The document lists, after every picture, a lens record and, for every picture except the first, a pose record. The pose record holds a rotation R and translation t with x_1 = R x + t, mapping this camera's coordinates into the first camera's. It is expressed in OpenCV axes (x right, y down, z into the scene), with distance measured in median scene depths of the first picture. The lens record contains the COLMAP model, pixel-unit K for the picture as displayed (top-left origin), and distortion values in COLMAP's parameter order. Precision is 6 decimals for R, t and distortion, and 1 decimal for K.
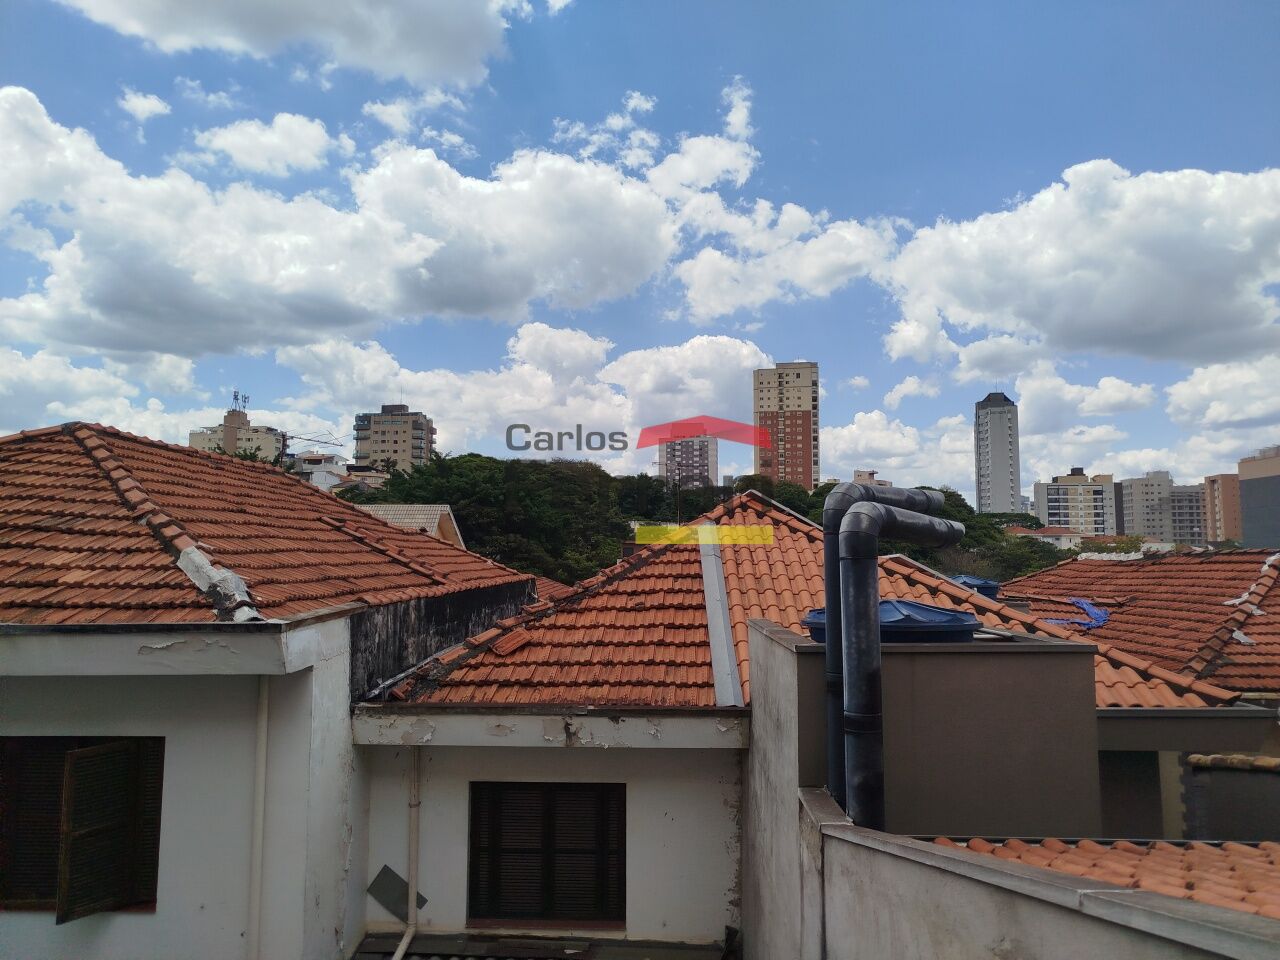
lens RADIAL K [[903.6, 0, 637.0], [0, 903.6, 472.9], [0, 0, 1]] dist [0.017299, 0.001959]
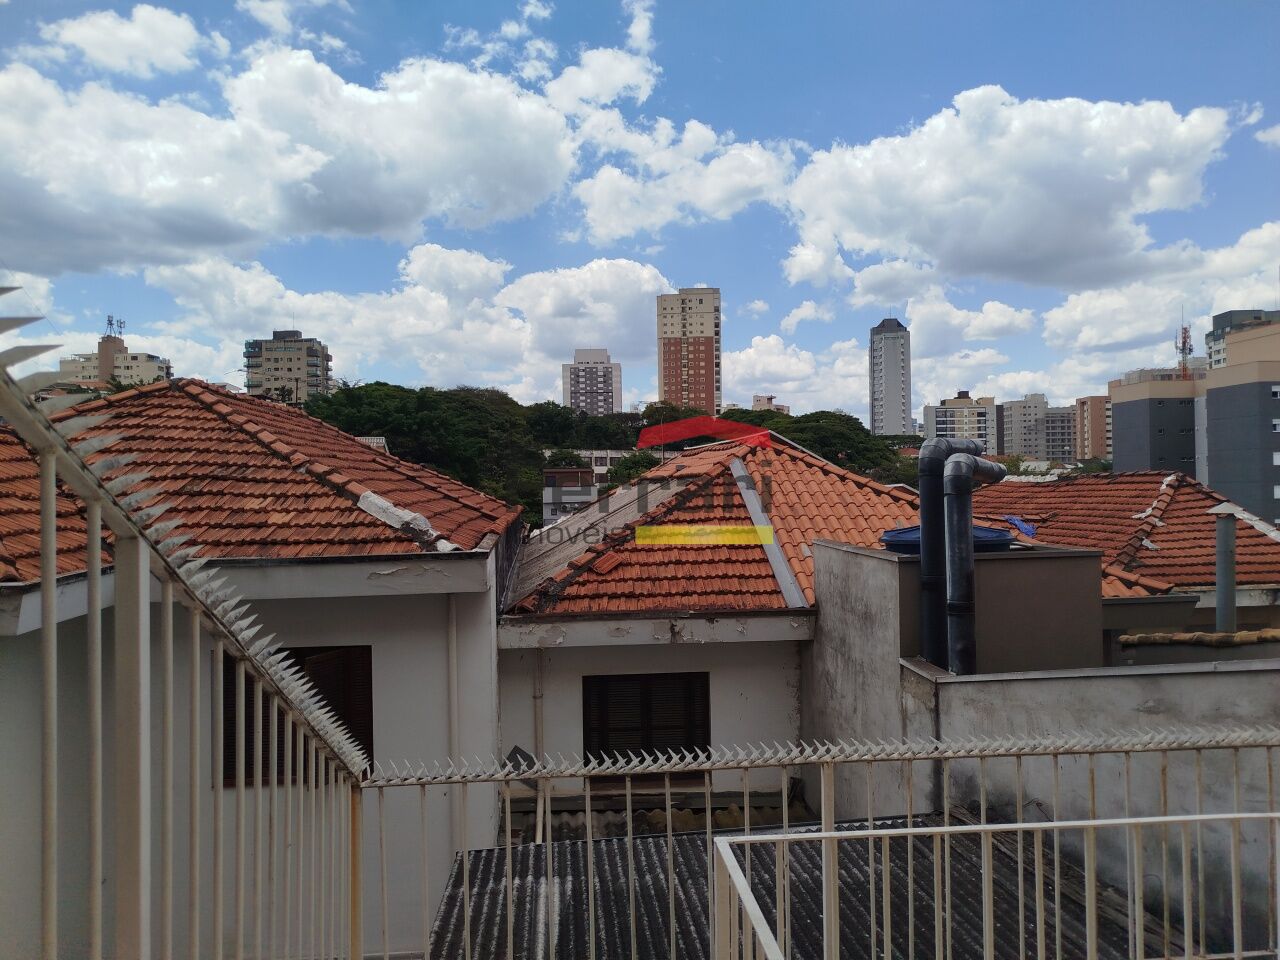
lens RADIAL K [[903.6, 0, 642.4], [0, 903.6, 478.7], [0, 0, 1]] dist [0.017299, 0.001959]
pose [[0.993460, -0.018140, 0.112735, -0.107889], [0.008134, 0.996035, 0.088591, -0.015535], [-0.113895, -0.087094, 0.989668, -0.091084]]
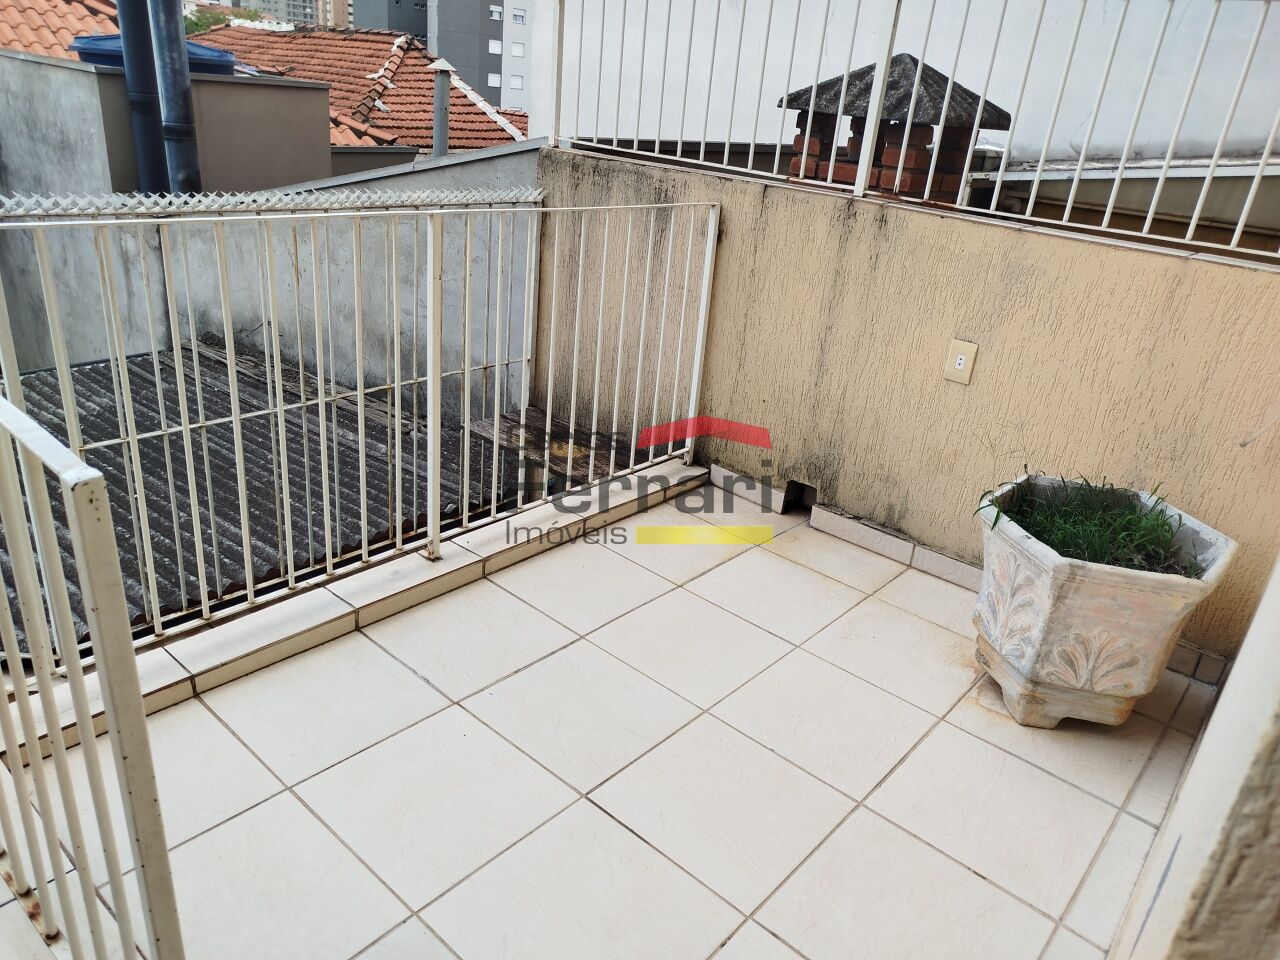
lens RADIAL K [[903.6, 0, 645.7], [0, 903.6, 479.3], [0, 0, 1]] dist [0.017299, 0.001959]
pose [[0.638946, -0.251729, 0.726898, -0.103621], [-0.168404, 0.876247, 0.451478, 0.003210], [-0.750592, -0.410882, 0.517482, -0.098497]]
